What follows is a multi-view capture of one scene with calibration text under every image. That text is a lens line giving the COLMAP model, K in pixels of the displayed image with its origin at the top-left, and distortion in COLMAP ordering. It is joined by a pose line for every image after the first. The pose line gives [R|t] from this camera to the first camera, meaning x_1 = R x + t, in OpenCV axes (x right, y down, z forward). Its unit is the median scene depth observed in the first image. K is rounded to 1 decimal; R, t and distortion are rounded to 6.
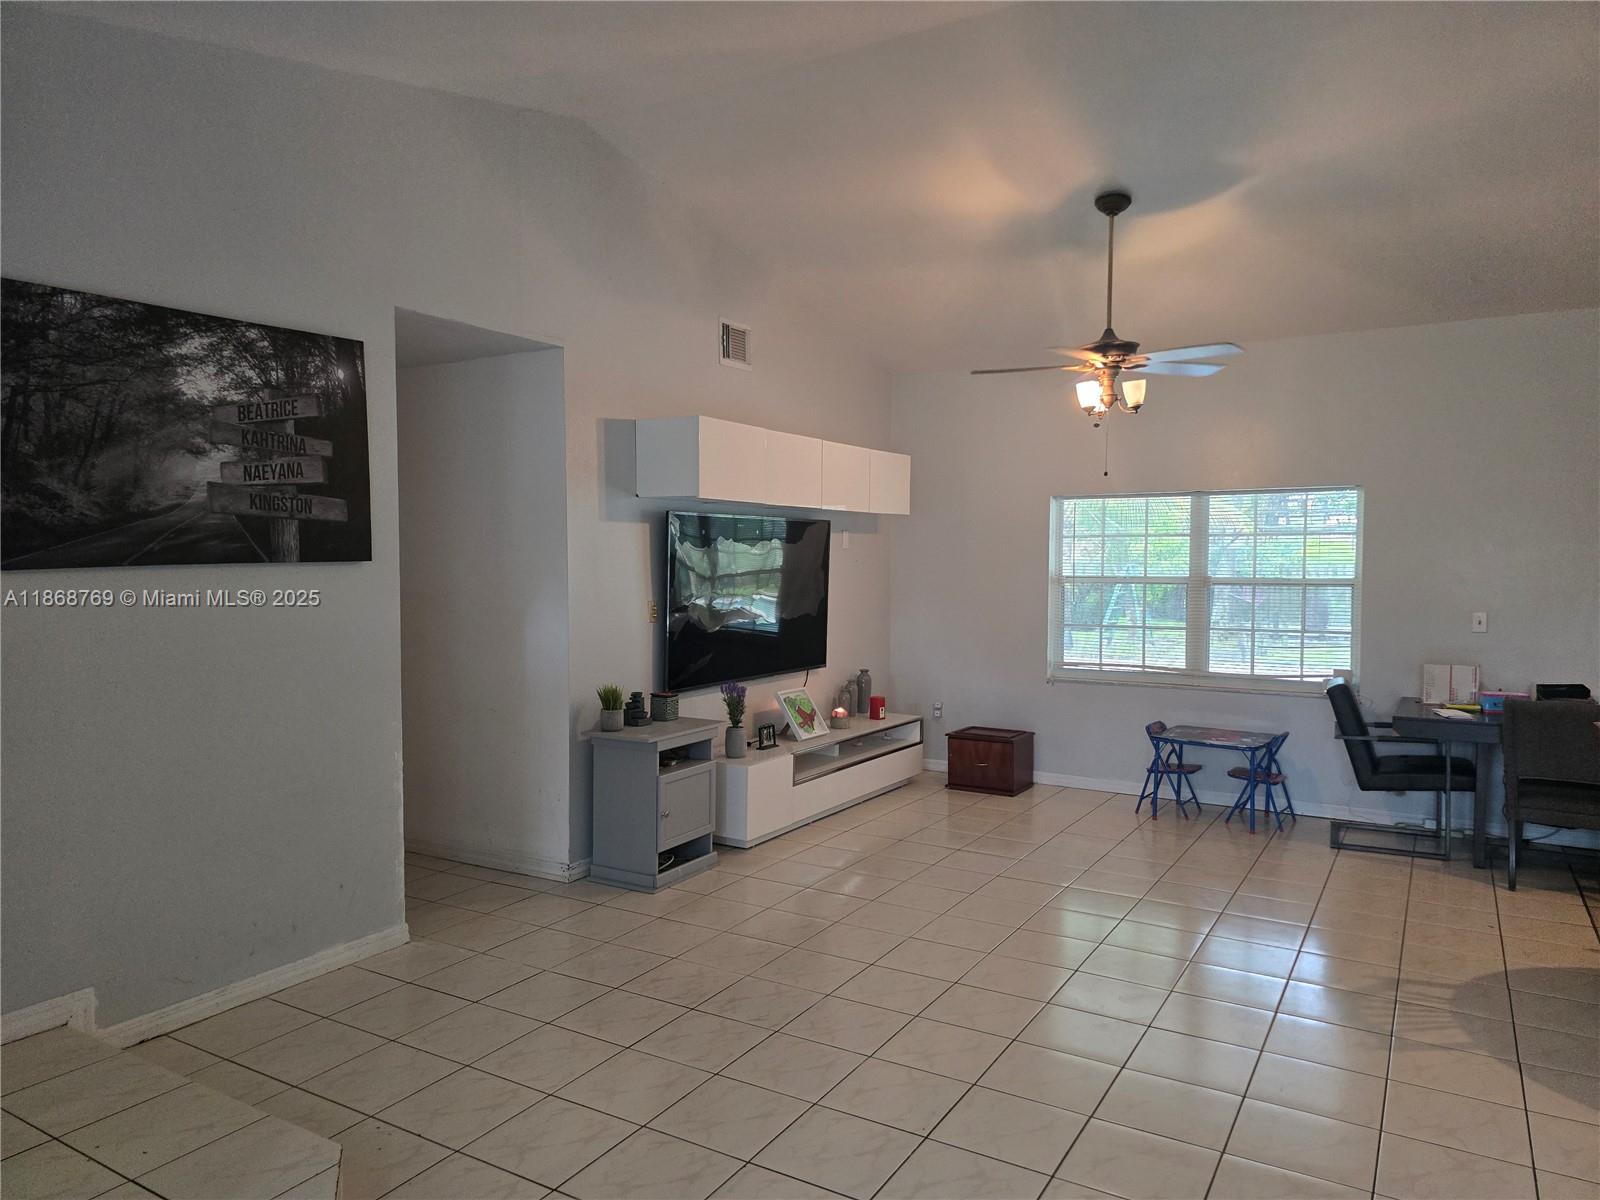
lens RADIAL K [[1077.4, 0, 797.4], [0, 1077.4, 603.7], [0, 0, 1]] dist [0.070285, -0.054500]
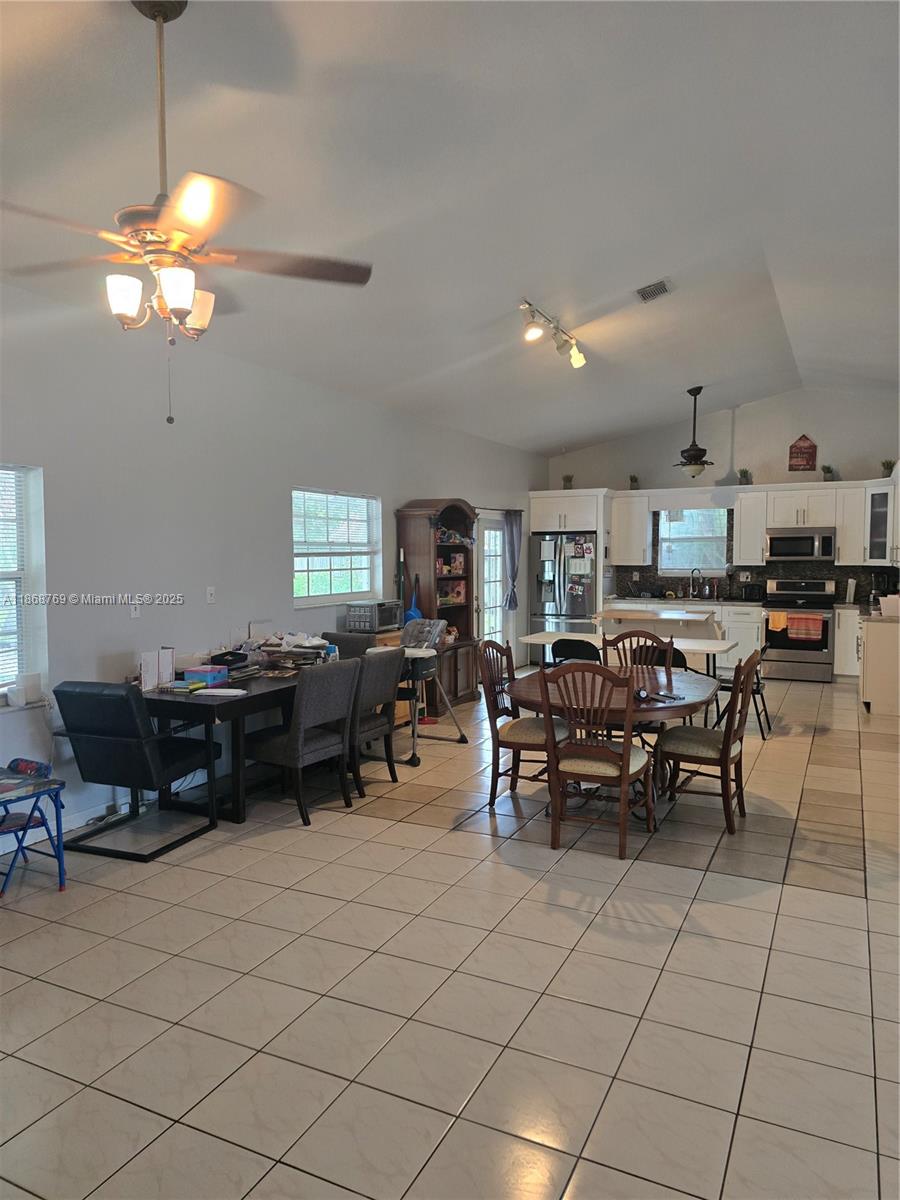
lens RADIAL K [[808.1, 0, 449.6], [0, 808.1, 598.1], [0, 0, 1]] dist [0.070285, -0.054500]
pose [[-0.081182, -0.056739, 0.995083, -0.344272], [0.036246, 0.997550, 0.059837, -0.052580], [-0.996040, 0.040925, -0.078926, 1.294663]]
